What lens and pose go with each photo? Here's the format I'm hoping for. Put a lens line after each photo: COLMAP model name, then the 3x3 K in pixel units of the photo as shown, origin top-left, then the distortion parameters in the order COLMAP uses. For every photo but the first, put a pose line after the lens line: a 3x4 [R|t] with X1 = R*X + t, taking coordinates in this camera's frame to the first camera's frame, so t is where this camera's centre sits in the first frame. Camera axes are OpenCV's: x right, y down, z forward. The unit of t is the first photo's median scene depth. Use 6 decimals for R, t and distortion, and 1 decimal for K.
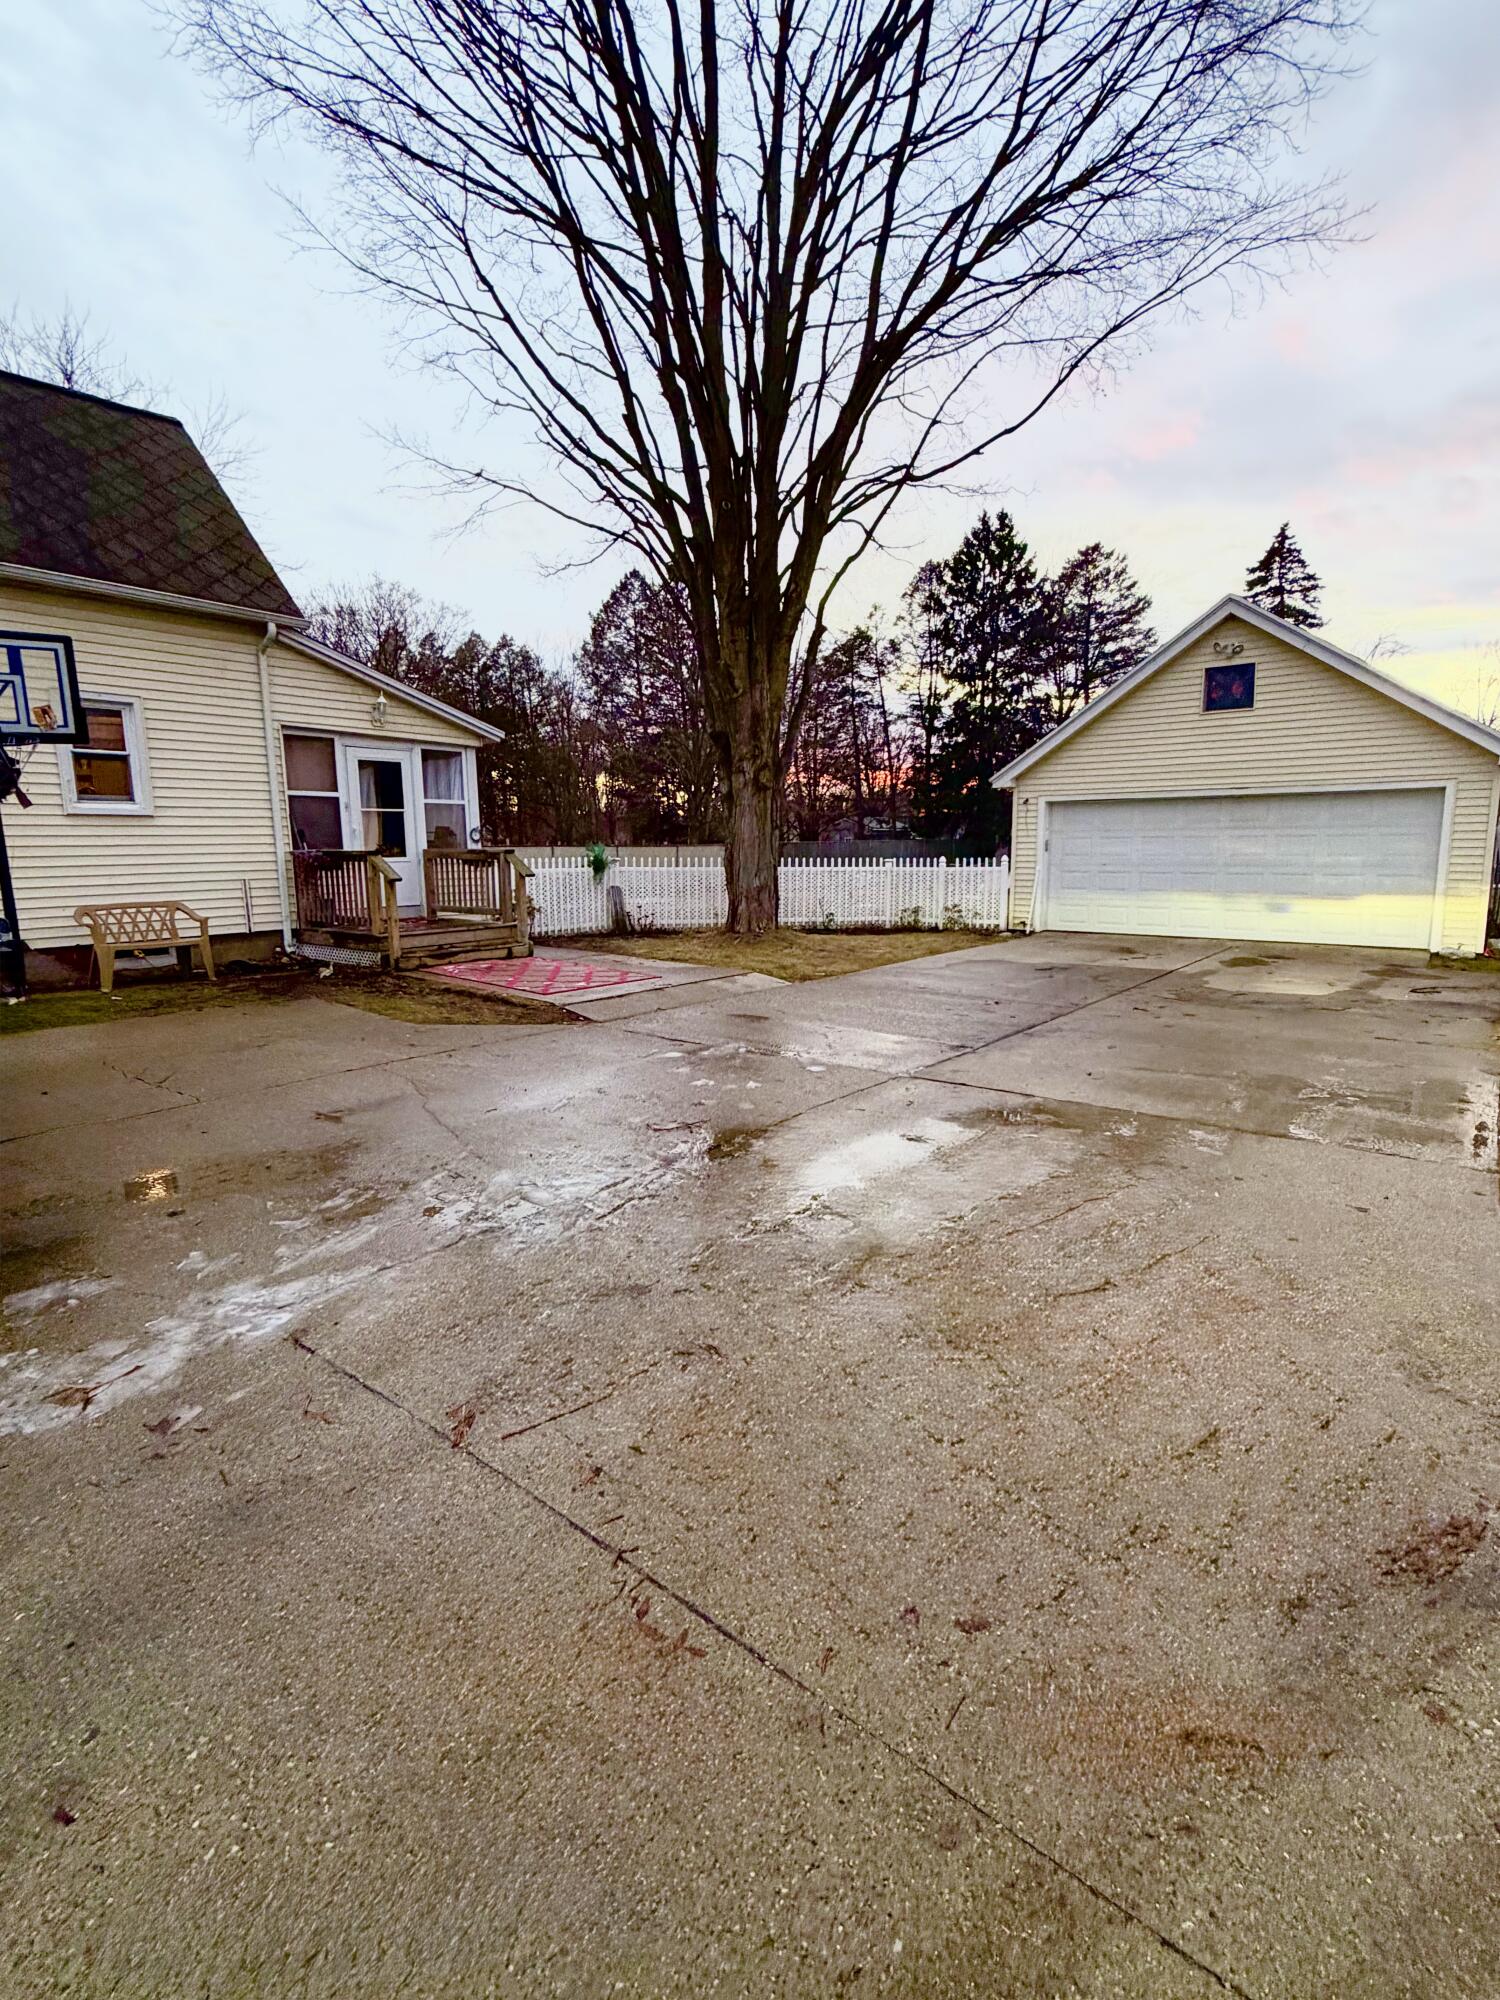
lens RADIAL K [[929.1, 0, 750.0], [0, 929.1, 1000.0], [0, 0, 1]] dist [0.000004, -0.000046]
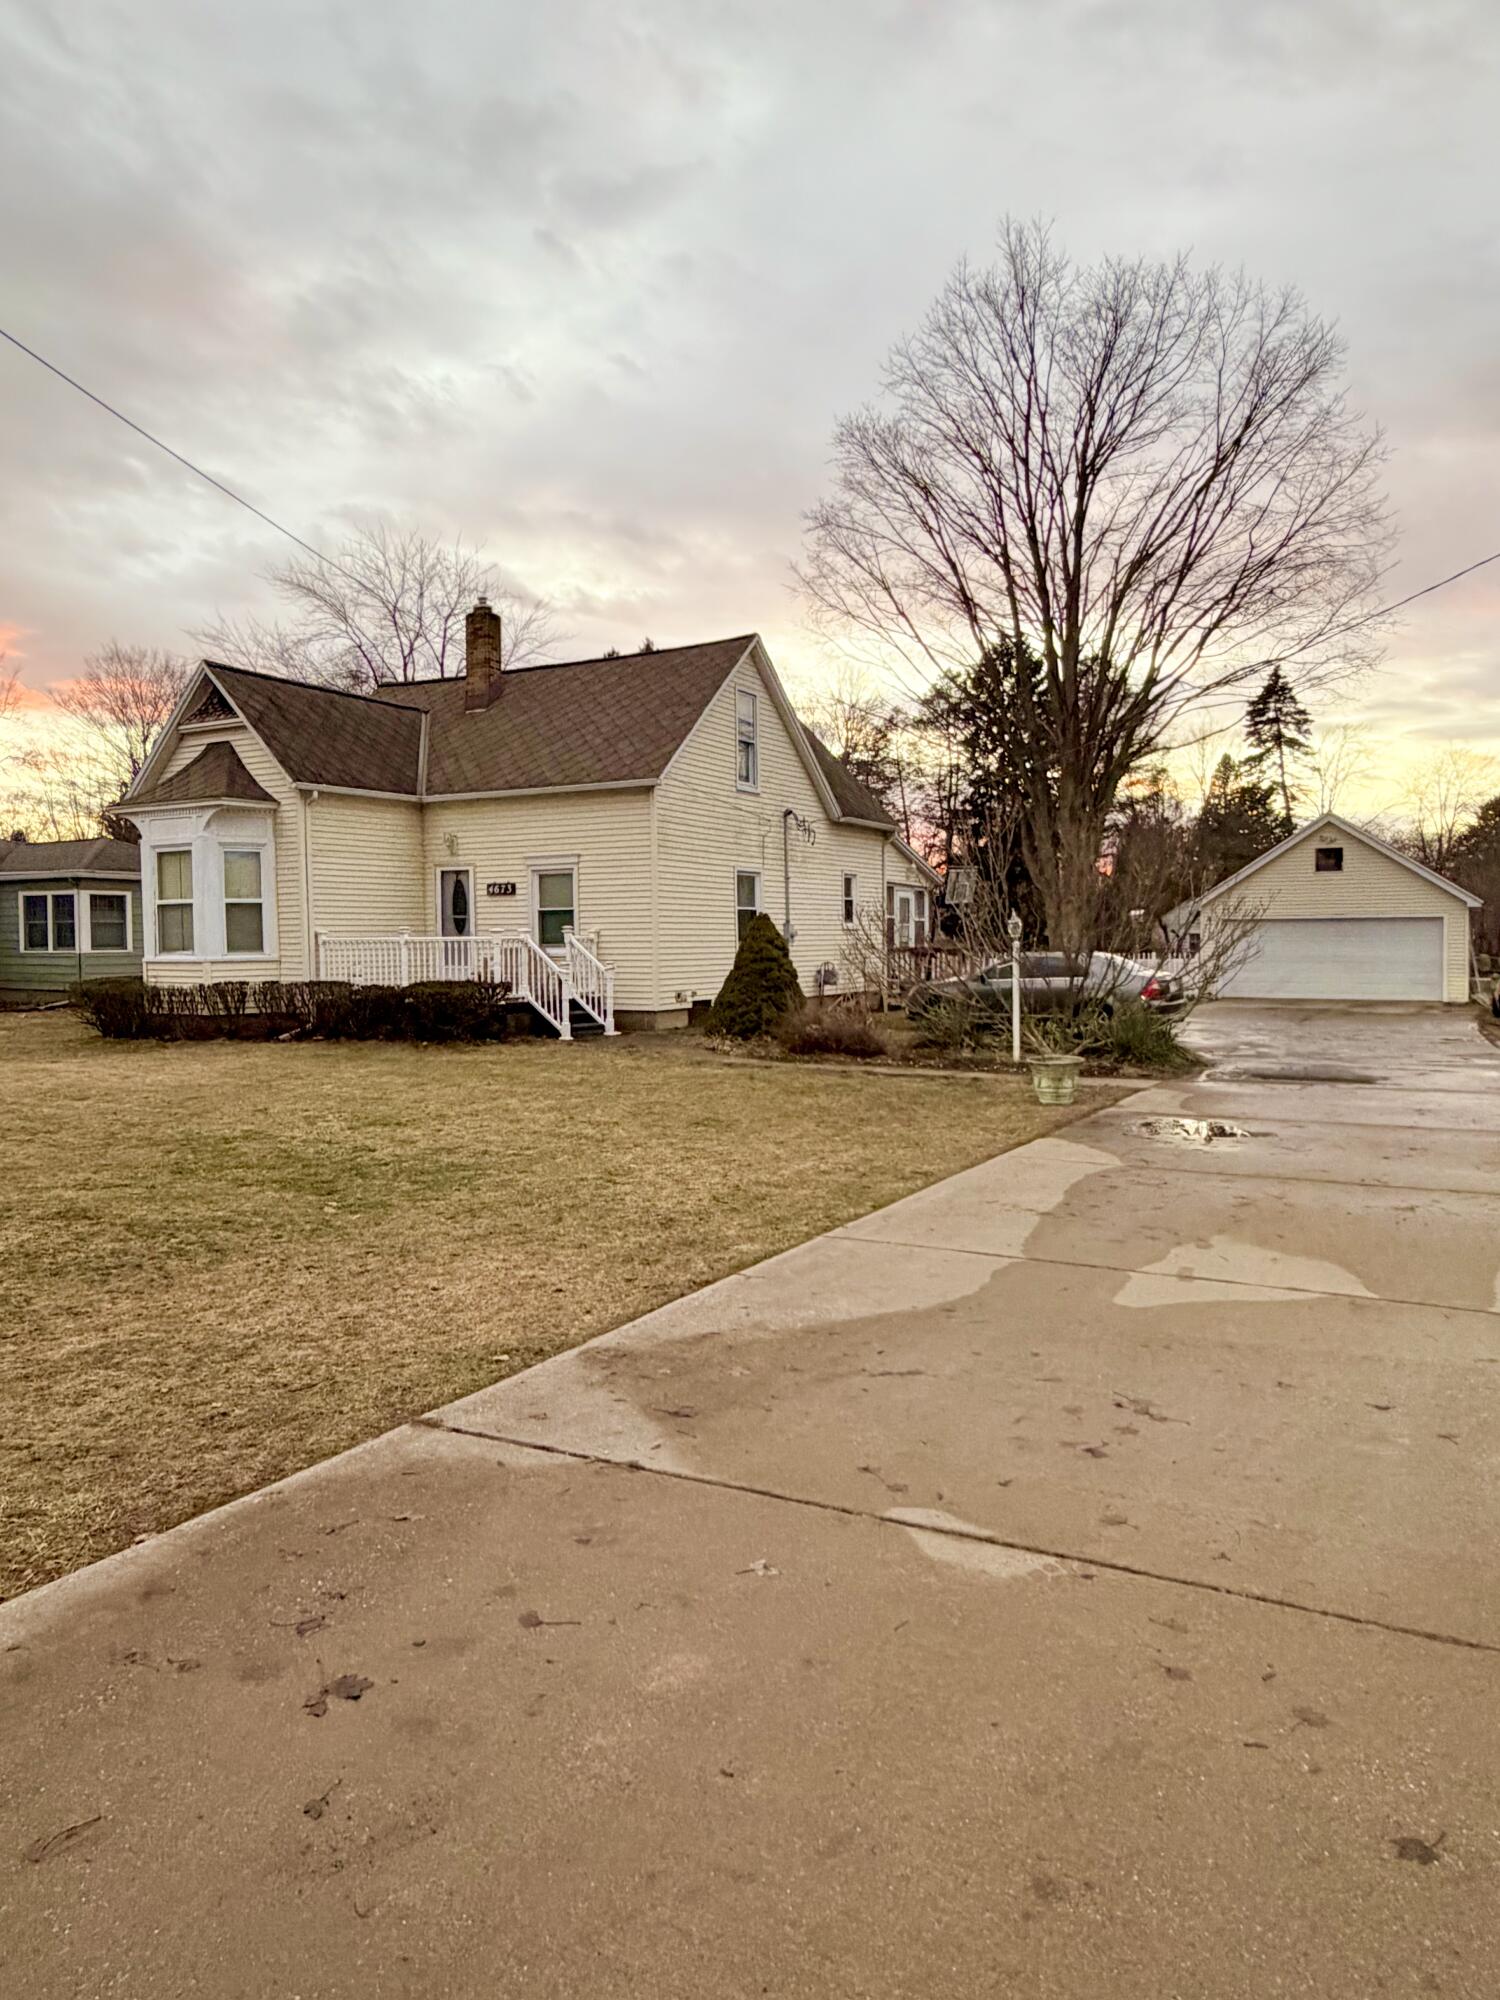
lens RADIAL K [[1341.2, 0, 750.0], [0, 1341.2, 1000.0], [0, 0, 1]] dist [-0.005393, -0.001410]
pose [[0.984697, -0.003751, 0.174235, -0.337412], [0.025713, 0.991954, -0.123963, 0.074063], [-0.172368, 0.126546, 0.976870, -0.423763]]
